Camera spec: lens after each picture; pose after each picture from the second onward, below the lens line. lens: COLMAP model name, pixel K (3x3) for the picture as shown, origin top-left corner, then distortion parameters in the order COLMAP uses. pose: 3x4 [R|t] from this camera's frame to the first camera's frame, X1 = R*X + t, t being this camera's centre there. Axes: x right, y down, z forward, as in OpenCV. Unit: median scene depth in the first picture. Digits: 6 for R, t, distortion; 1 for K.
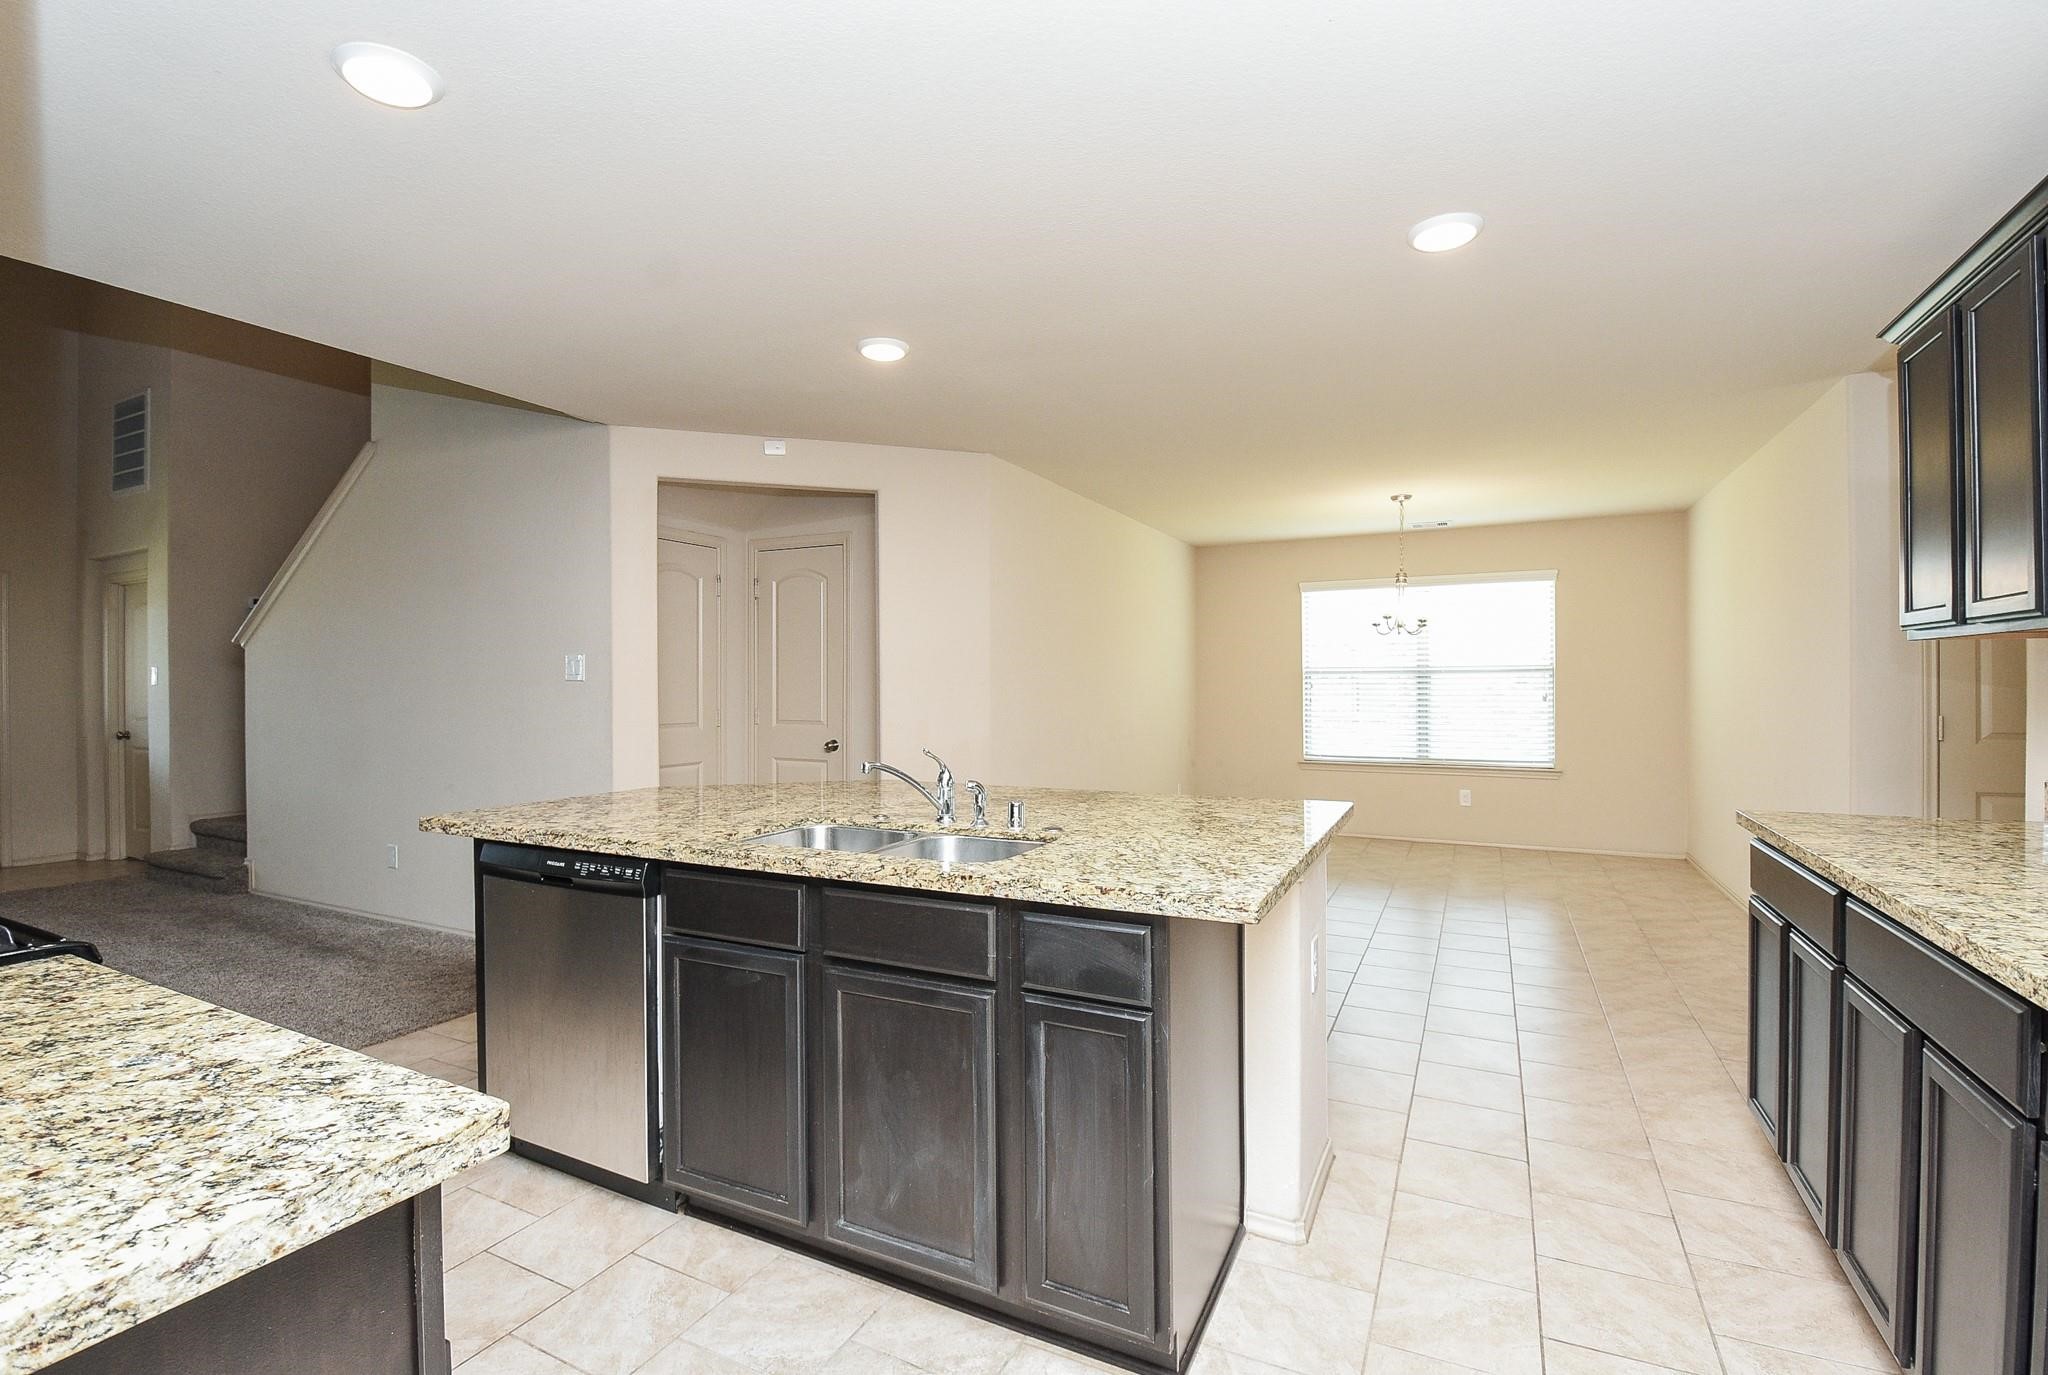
lens RADIAL K [[936.0, 0, 1024.0], [0, 936.0, 687.5], [0, 0, 1]] dist [-0.017097, -0.001529]
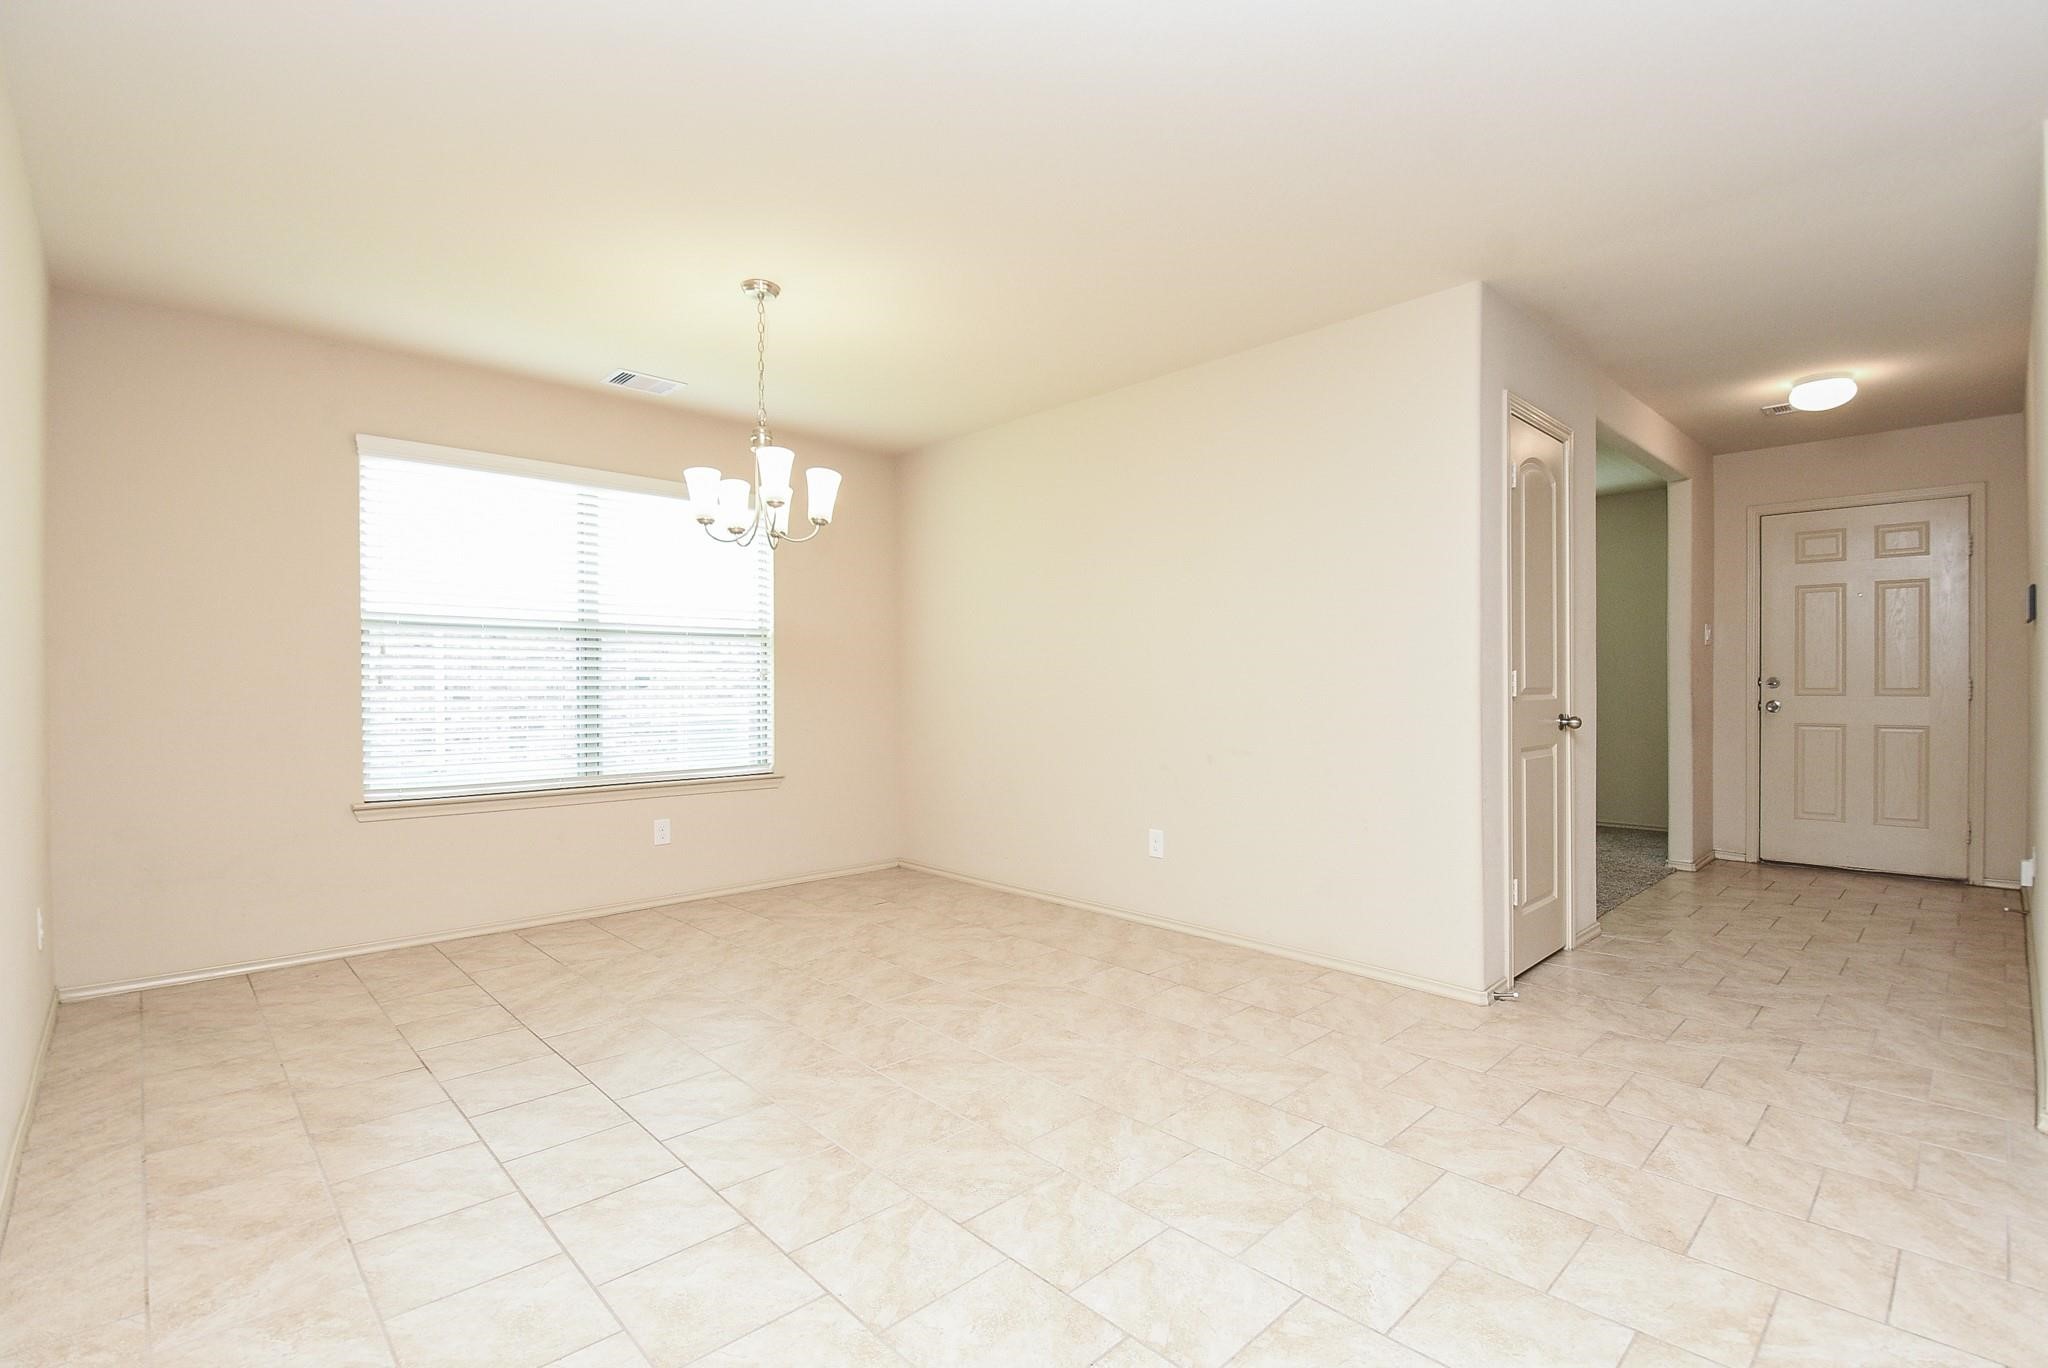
lens RADIAL K [[936.0, 0, 1024.0], [0, 936.0, 684.0], [0, 0, 1]] dist [-0.017097, -0.001529]
pose [[0.339669, 0.004821, 0.940533, -0.038394], [0.005723, 0.999958, -0.007193, 0.023154], [-0.940528, 0.007826, 0.339627, 0.539179]]
